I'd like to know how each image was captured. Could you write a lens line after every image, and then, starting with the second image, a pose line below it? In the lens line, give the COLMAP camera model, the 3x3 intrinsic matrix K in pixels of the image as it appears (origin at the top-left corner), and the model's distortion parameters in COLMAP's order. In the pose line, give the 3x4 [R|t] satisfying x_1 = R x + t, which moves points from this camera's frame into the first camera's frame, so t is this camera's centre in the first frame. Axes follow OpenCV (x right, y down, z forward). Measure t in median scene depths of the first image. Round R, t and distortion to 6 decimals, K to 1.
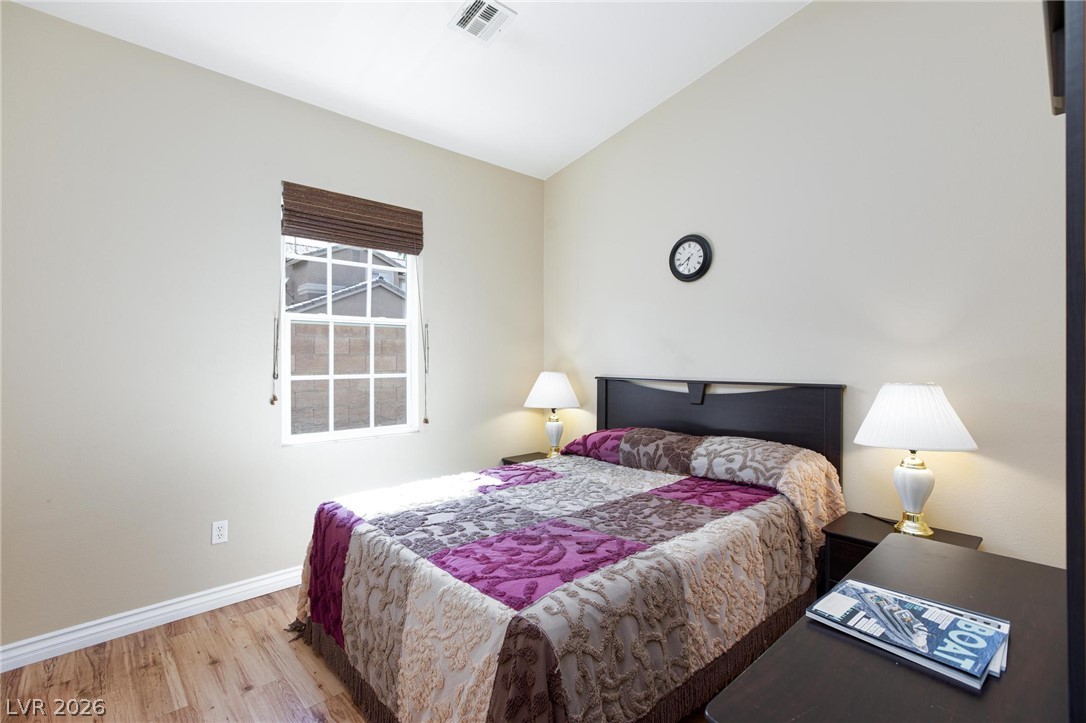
lens RADIAL K [[501.3, 0, 544.2], [0, 501.3, 359.6], [0, 0, 1]] dist [-0.032785, 0.016152]
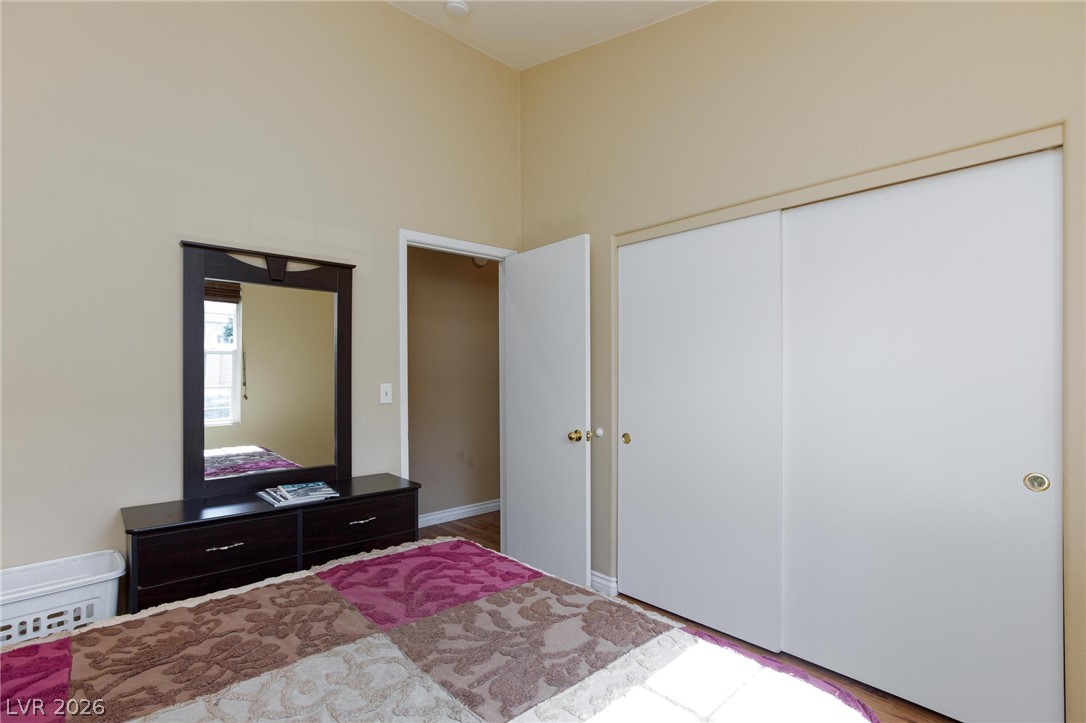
lens RADIAL K [[501.3, 0, 544.2], [0, 501.3, 359.6], [0, 0, 1]] dist [-0.032785, 0.016152]
pose [[-0.999965, -0.001429, 0.008297, -0.198243], [-0.001592, 0.999805, -0.019690, -0.011102], [-0.008268, -0.019703, -0.999772, 1.713176]]
